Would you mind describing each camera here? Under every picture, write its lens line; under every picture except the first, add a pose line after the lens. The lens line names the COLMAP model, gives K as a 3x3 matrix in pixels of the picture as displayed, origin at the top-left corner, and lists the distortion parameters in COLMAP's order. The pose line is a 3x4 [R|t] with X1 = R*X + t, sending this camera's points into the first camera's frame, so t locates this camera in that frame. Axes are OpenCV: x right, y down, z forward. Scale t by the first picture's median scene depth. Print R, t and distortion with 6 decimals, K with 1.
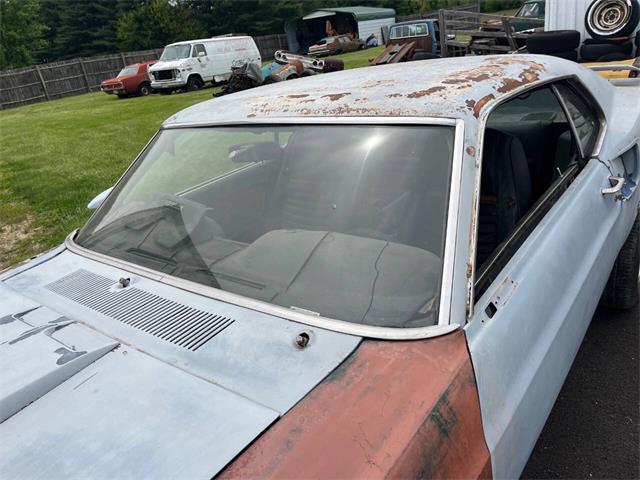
lens RADIAL K [[485.6, 0, 320.3], [0, 485.6, 236.9], [0, 0, 1]] dist [0.086367, -0.117120]
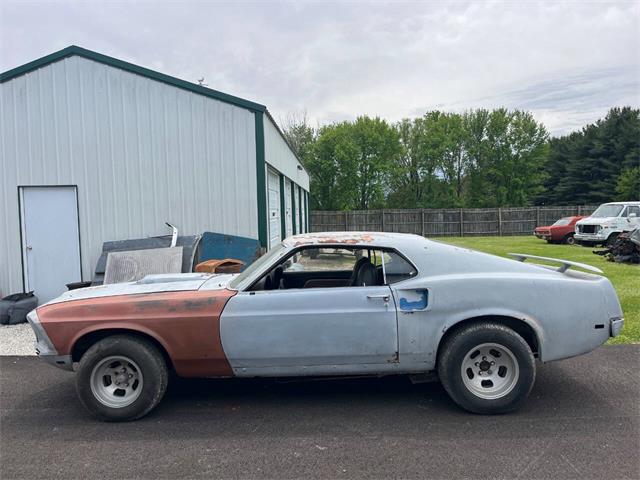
lens RADIAL K [[485.6, 0, 323.1], [0, 485.6, 243.4], [0, 0, 1]] dist [0.086367, -0.117120]
pose [[0.595101, 0.165747, -0.786373, 0.165263], [-0.366210, 0.926933, -0.081763, -0.004351], [0.715363, 0.336634, 0.612317, -0.043262]]
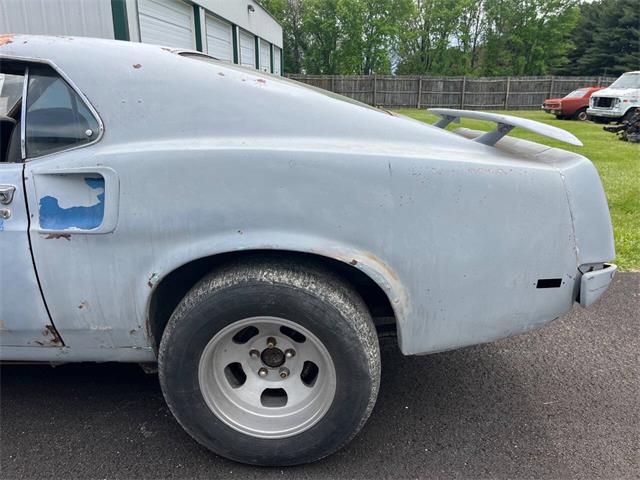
lens RADIAL K [[485.6, 0, 321.4], [0, 485.6, 234.9], [0, 0, 1]] dist [0.086367, -0.117120]
pose [[0.575011, 0.366044, -0.731692, 0.122709], [-0.395848, 0.907155, 0.142740, -0.029182], [0.716007, 0.207562, 0.666522, 0.067866]]
